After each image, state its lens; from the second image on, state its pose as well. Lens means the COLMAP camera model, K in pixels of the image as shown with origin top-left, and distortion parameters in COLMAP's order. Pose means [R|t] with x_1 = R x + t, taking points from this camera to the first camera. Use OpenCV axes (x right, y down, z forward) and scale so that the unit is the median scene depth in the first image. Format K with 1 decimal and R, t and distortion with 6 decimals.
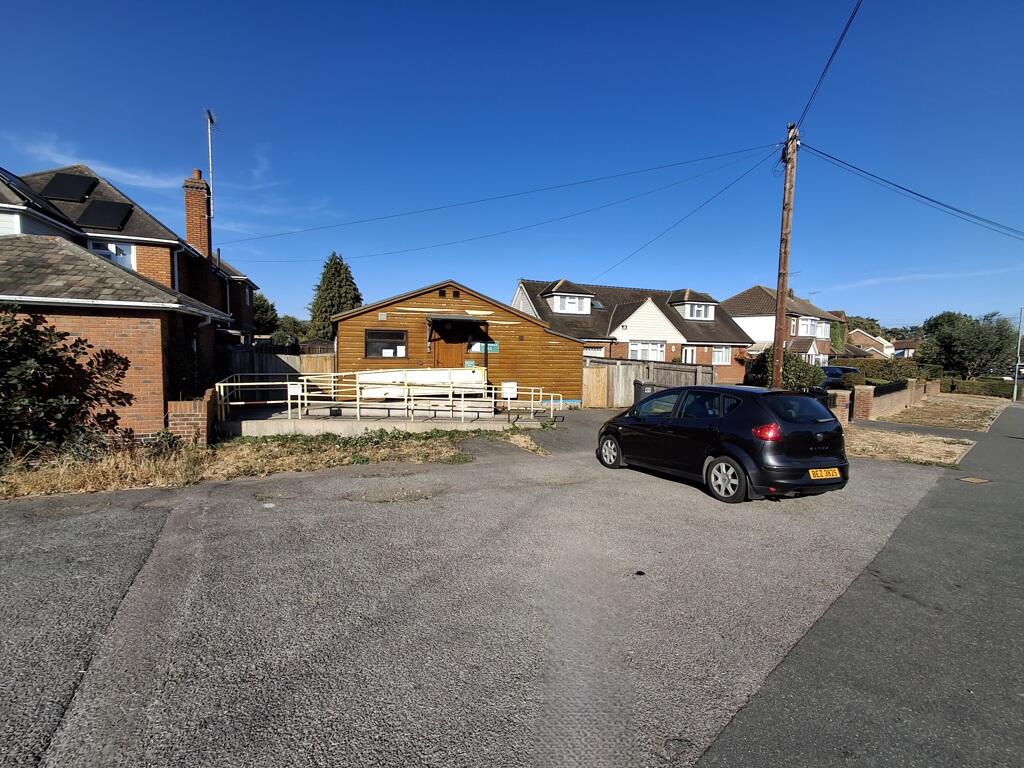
lens RADIAL K [[462.6, 0, 513.6], [0, 462.6, 380.3], [0, 0, 1]] dist [0.010329, -0.000046]
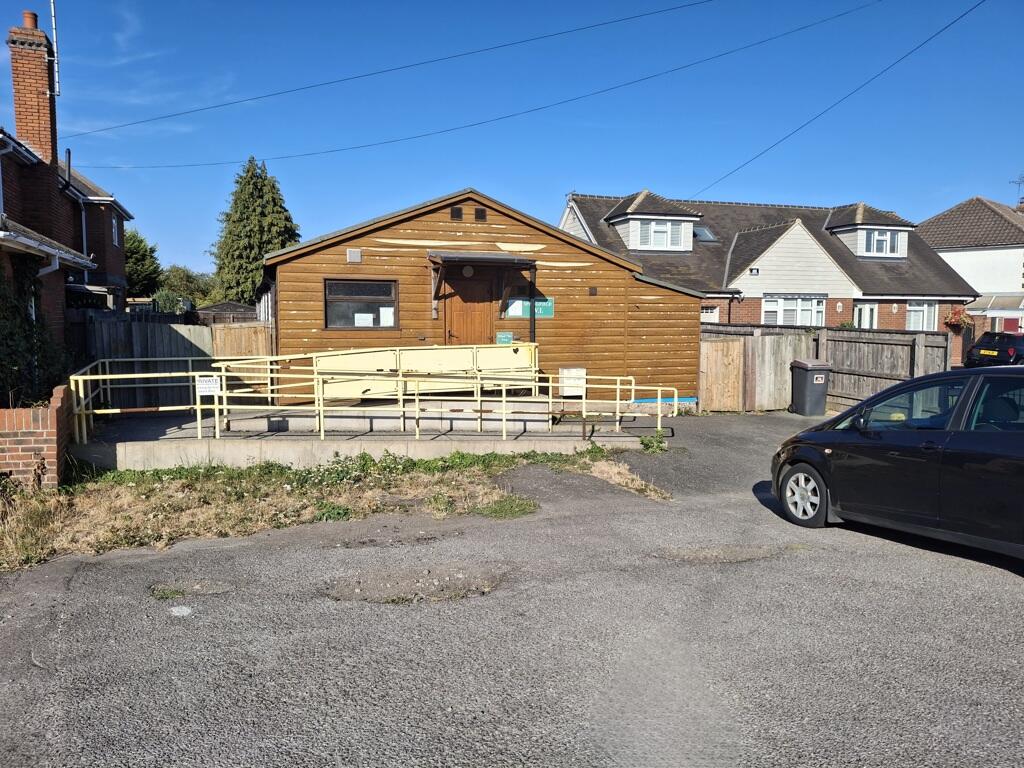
lens RADIAL K [[741.1, 0, 512.0], [0, 741.1, 384.0], [0, 0, 1]] dist [0.126368, -0.224445]
pose [[0.999326, -0.012372, -0.034576, -0.059093], [0.013132, 0.999675, 0.021857, 0.002627], [0.034294, -0.022297, 0.999163, 0.085344]]
